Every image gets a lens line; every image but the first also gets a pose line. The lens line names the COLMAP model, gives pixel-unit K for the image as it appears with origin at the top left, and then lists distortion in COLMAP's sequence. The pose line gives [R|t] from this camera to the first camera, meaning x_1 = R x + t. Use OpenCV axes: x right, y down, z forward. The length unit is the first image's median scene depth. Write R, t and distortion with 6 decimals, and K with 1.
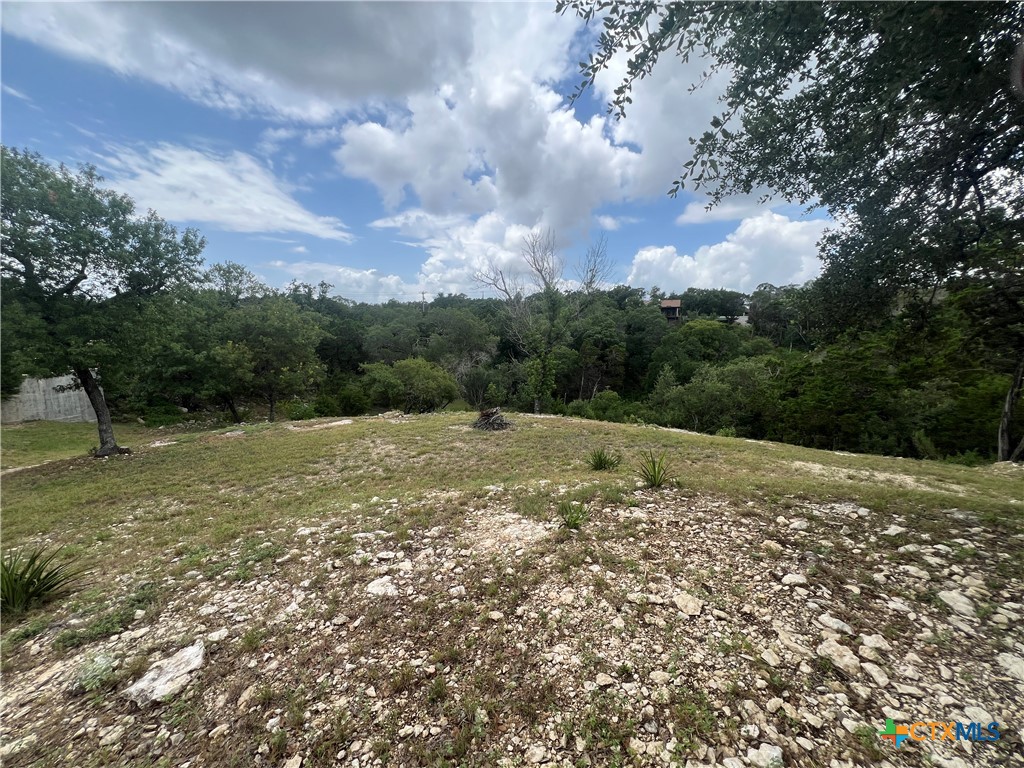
lens RADIAL K [[406.3, 0, 512.0], [0, 406.3, 384.0], [0, 0, 1]] dist [-0.013548, -0.000037]
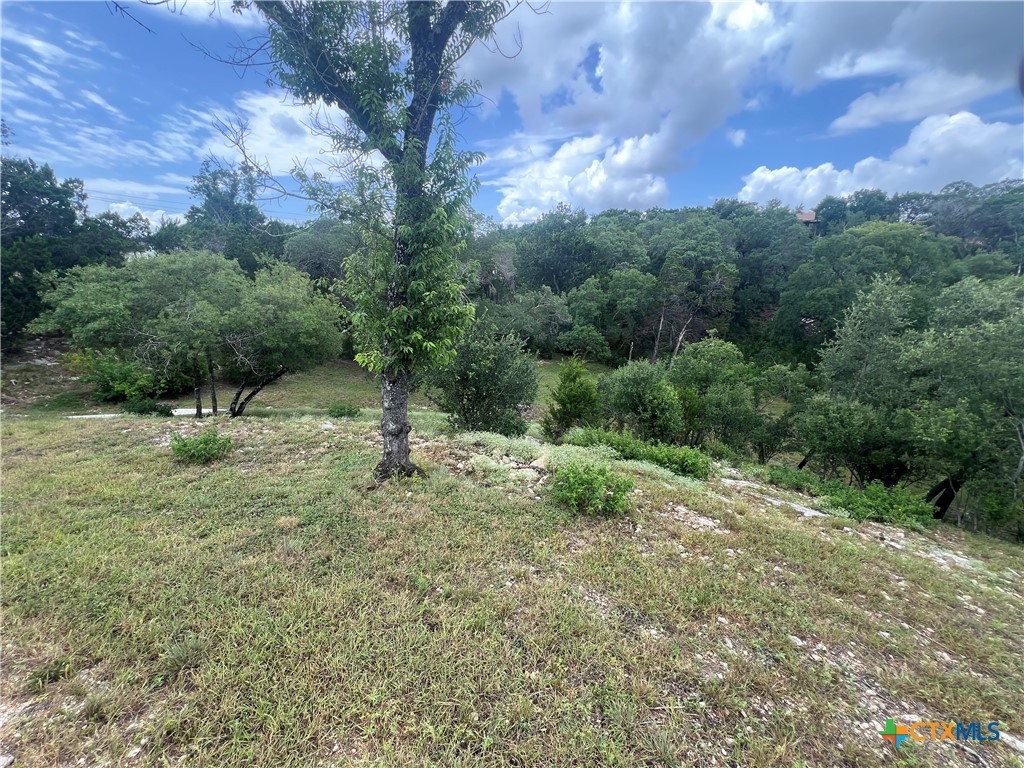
lens RADIAL K [[406.3, 0, 512.0], [0, 406.3, 384.0], [0, 0, 1]] dist [-0.013548, -0.000037]
pose [[0.982392, 0.029922, -0.184421, 0.056205], [-0.006154, 0.991739, 0.128125, 0.005057], [0.186731, -0.124734, 0.974460, 0.286395]]
